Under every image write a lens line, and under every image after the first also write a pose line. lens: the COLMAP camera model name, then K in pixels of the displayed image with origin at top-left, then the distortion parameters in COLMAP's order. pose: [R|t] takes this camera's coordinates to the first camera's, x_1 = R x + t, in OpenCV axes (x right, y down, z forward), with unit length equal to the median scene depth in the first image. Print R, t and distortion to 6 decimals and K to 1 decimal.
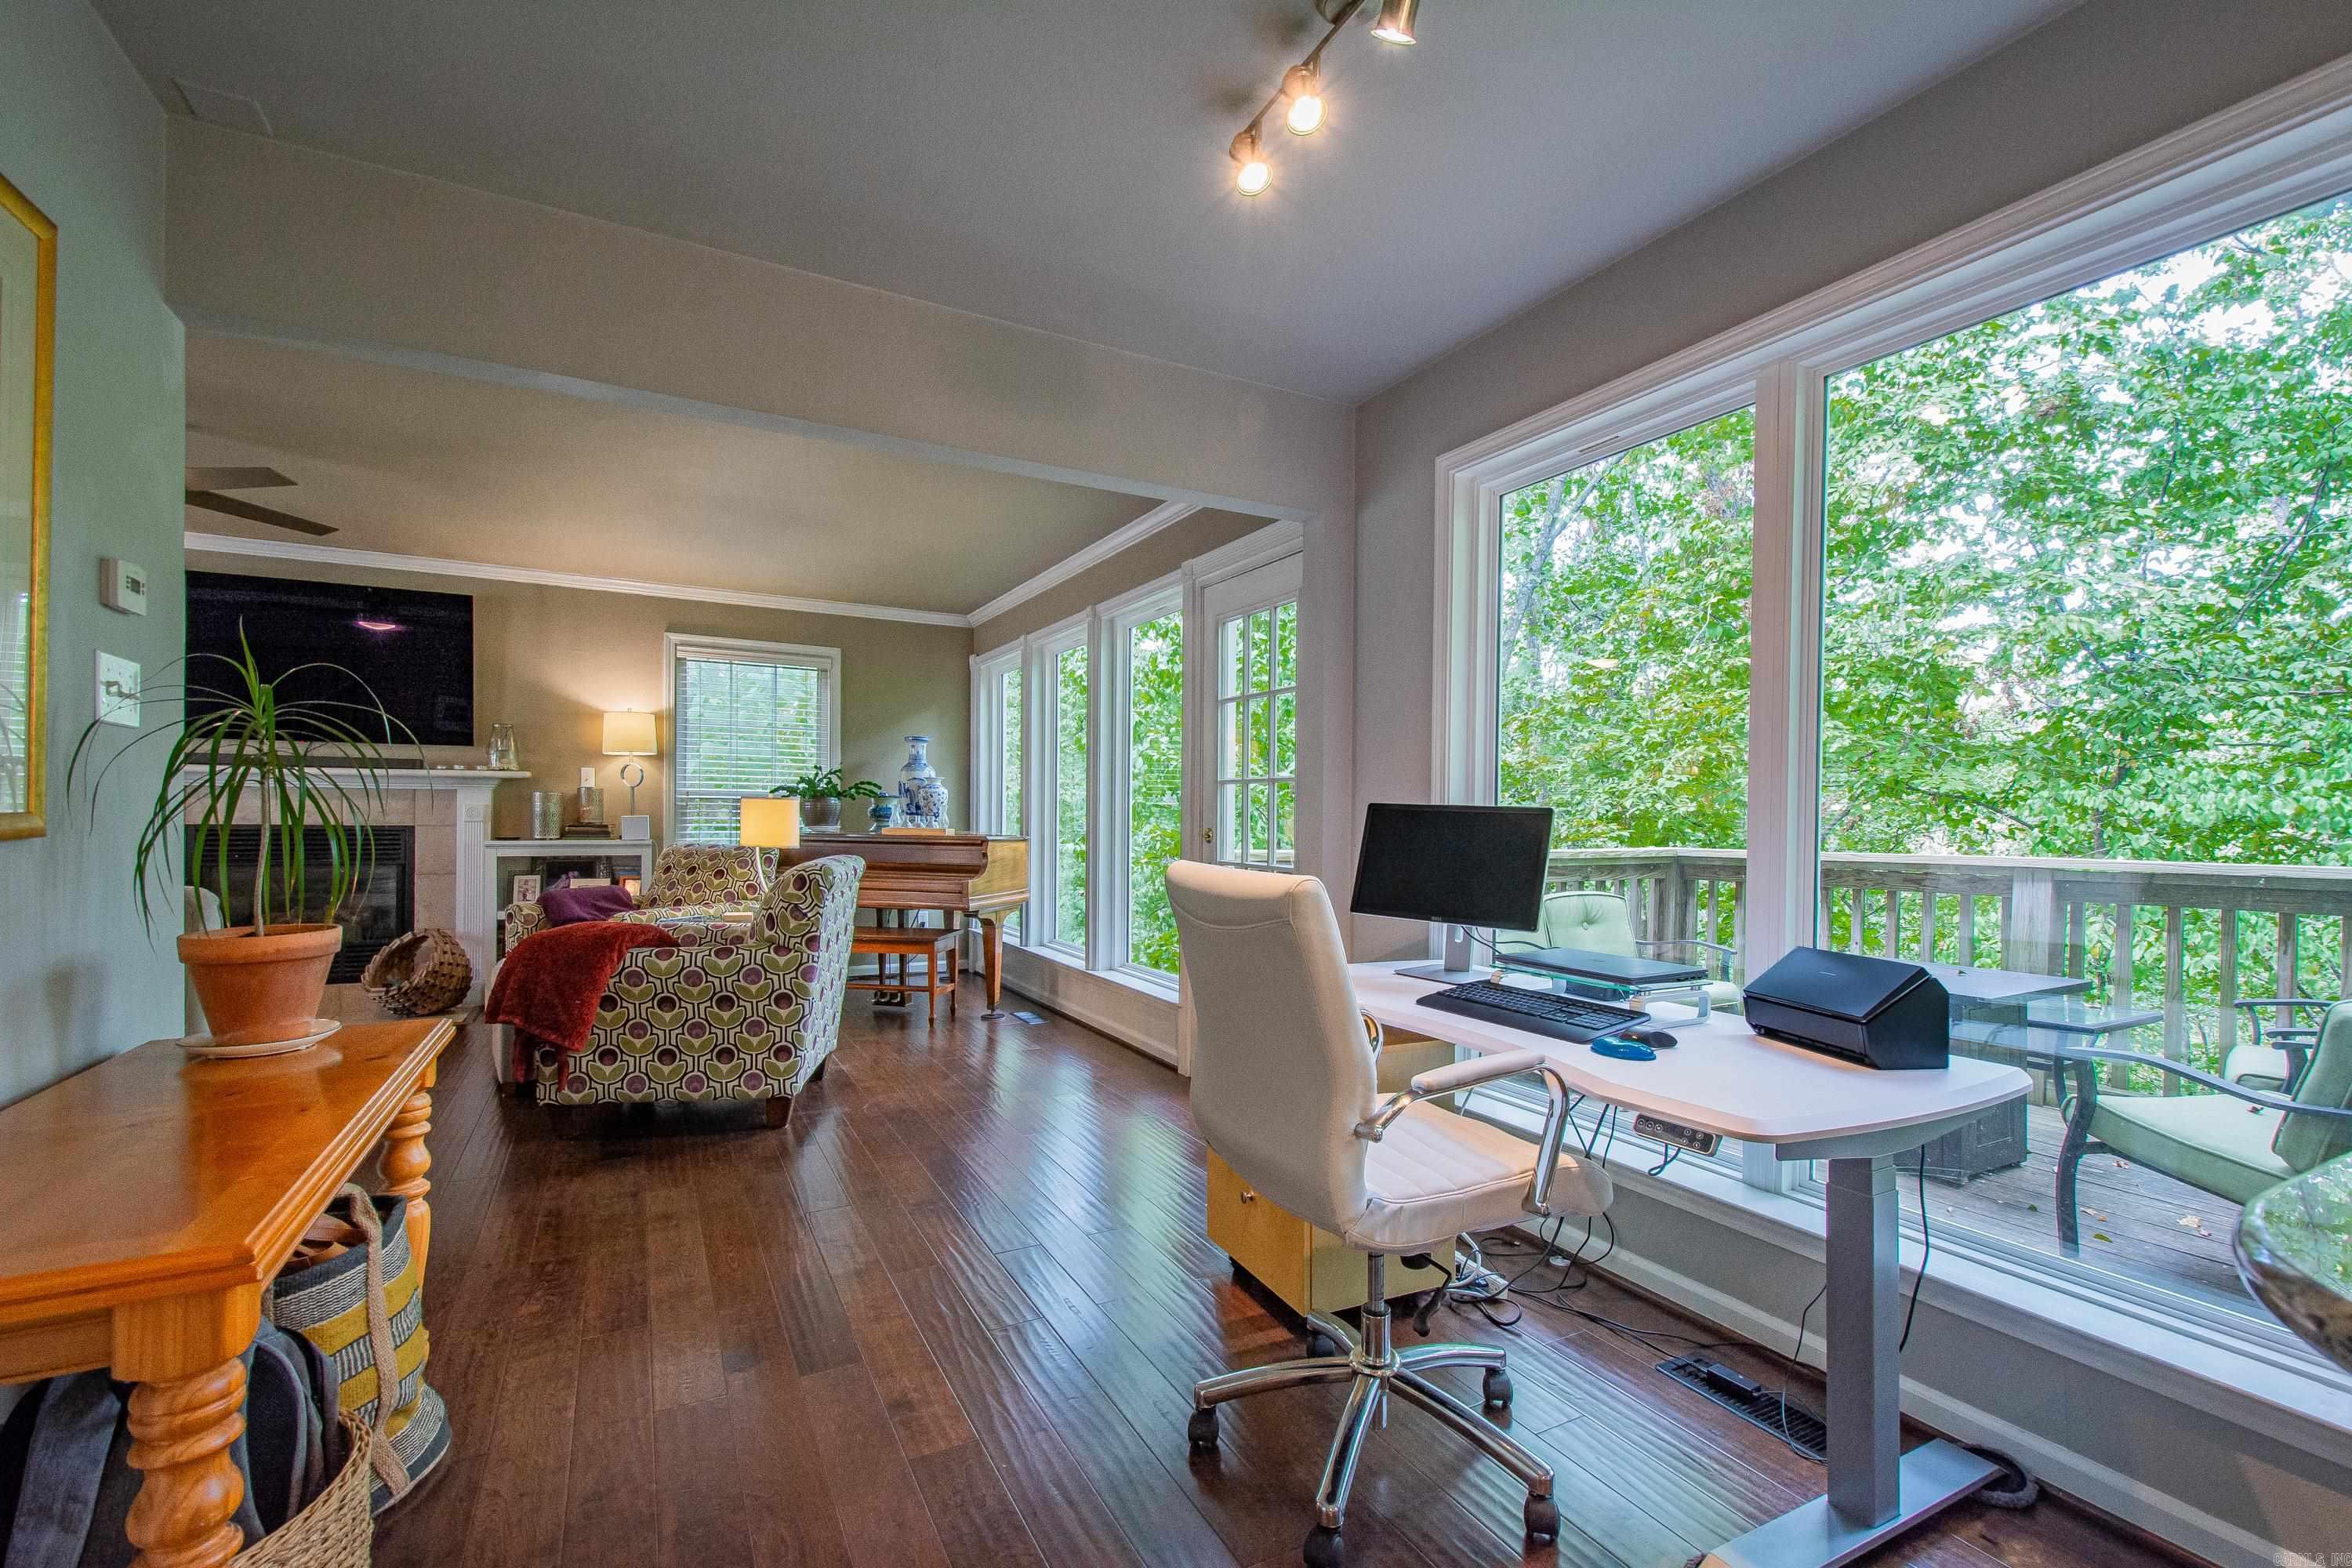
lens RADIAL K [[1029.1, 0, 1219.7], [0, 1029.1, 822.3], [0, 0, 1]] dist [0.016628, -0.008378]
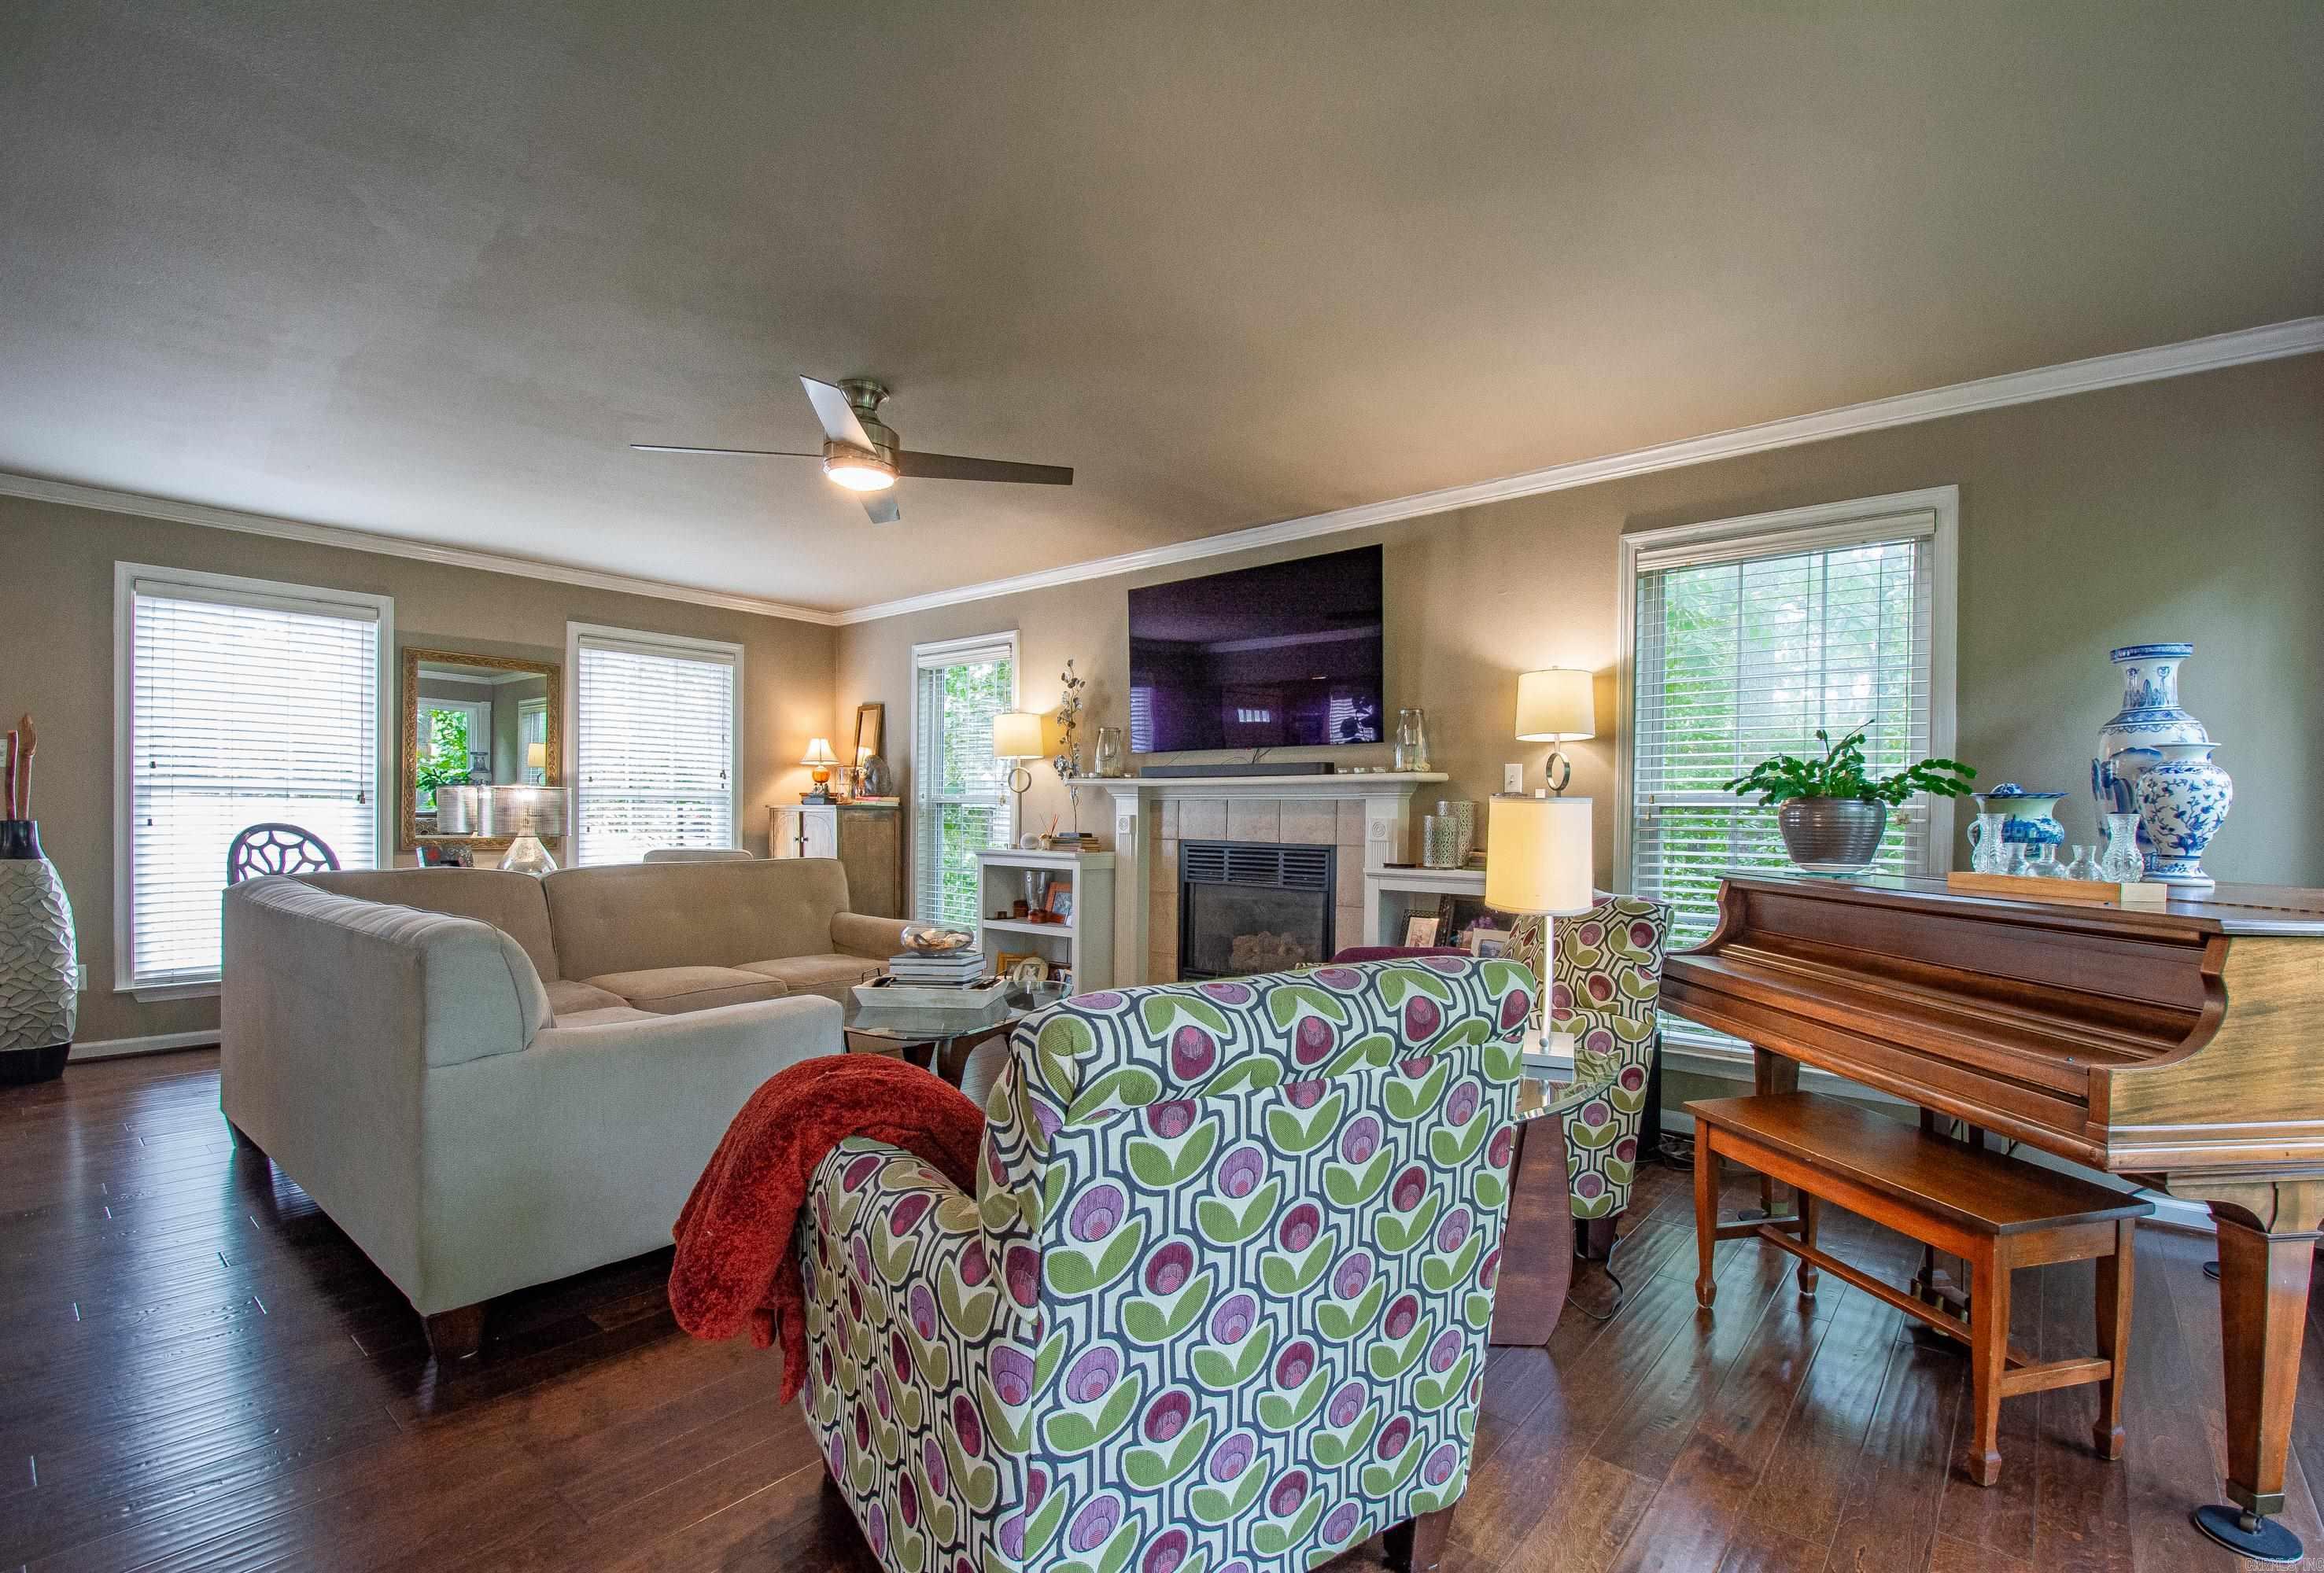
lens RADIAL K [[1047.6, 0, 1170.2], [0, 1047.6, 835.4], [0, 0, 1]] dist [-0.004615, -0.004269]
pose [[0.345663, 0.010749, -0.938297, -0.052371], [-0.016552, 0.999849, 0.005357, -0.006348], [0.938213, 0.013679, 0.345789, 0.583183]]
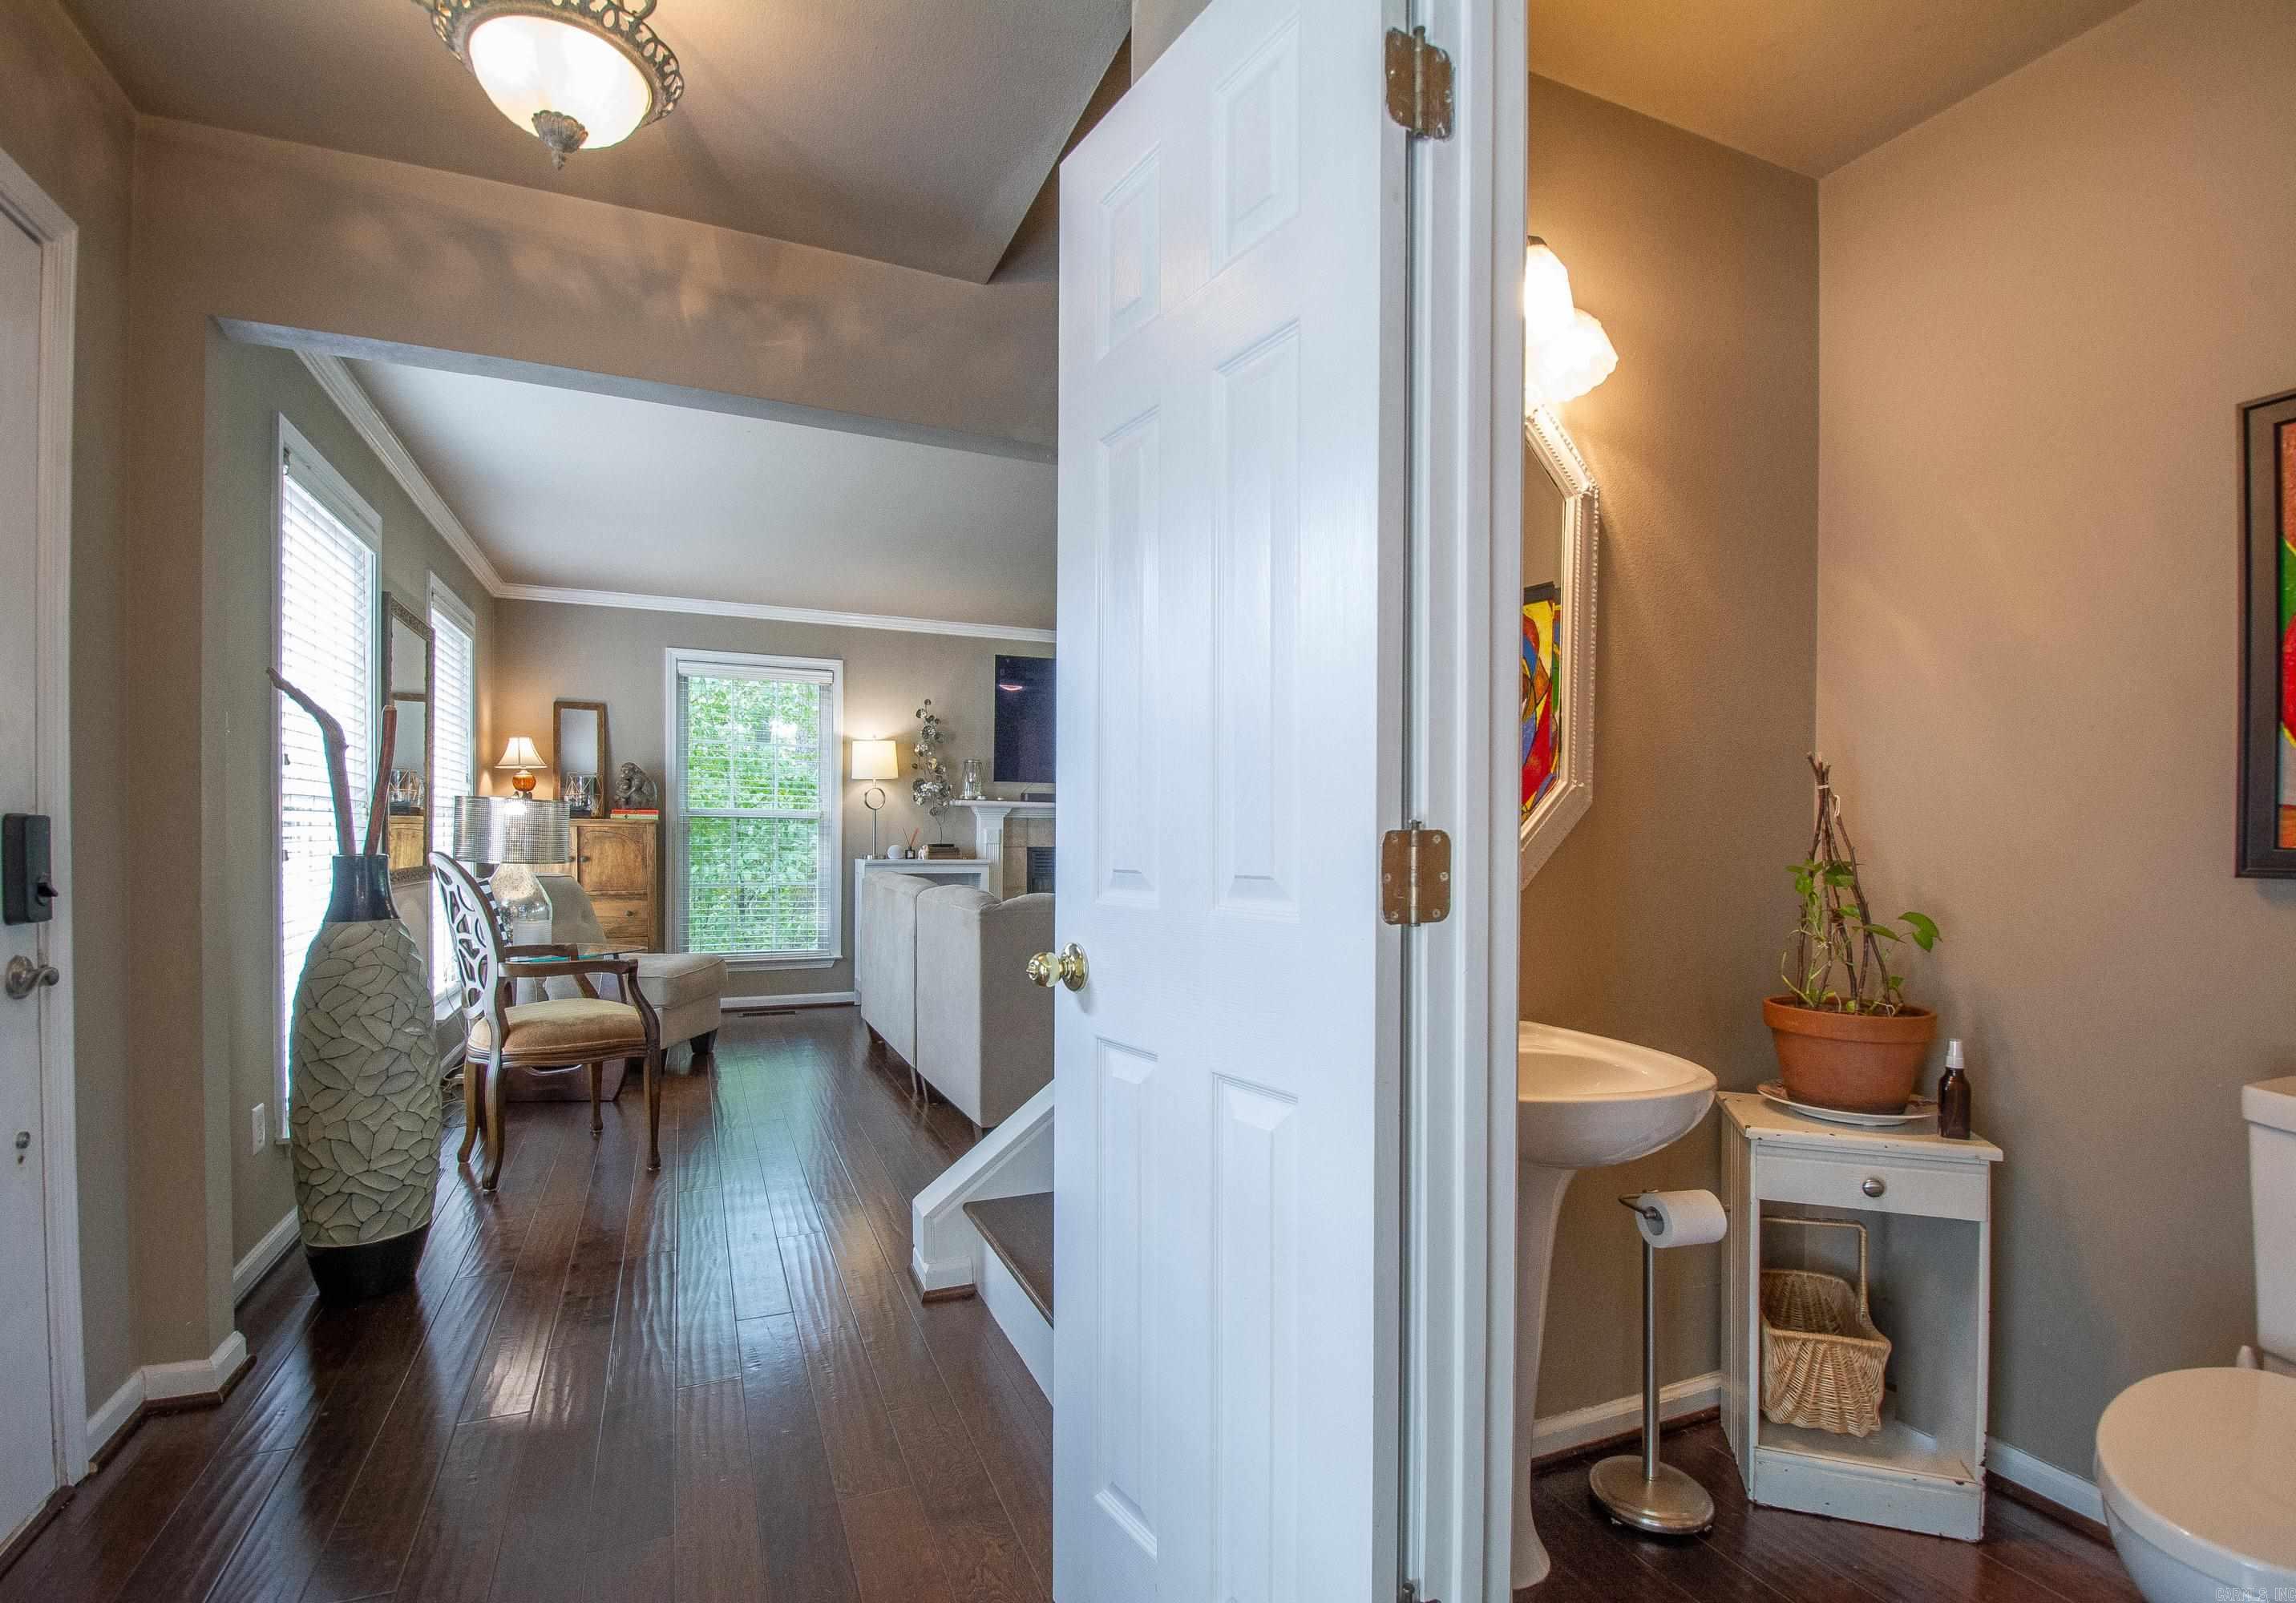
lens RADIAL K [[1061.2, 0, 1133.3], [0, 1061.2, 838.1], [0, 0, 1]] dist [-0.018060, -0.003718]
pose [[0.994128, -0.001161, -0.108207, -0.643621], [0.001097, 0.999999, -0.000655, -0.007691], [0.108208, 0.000533, 0.994128, -0.318213]]
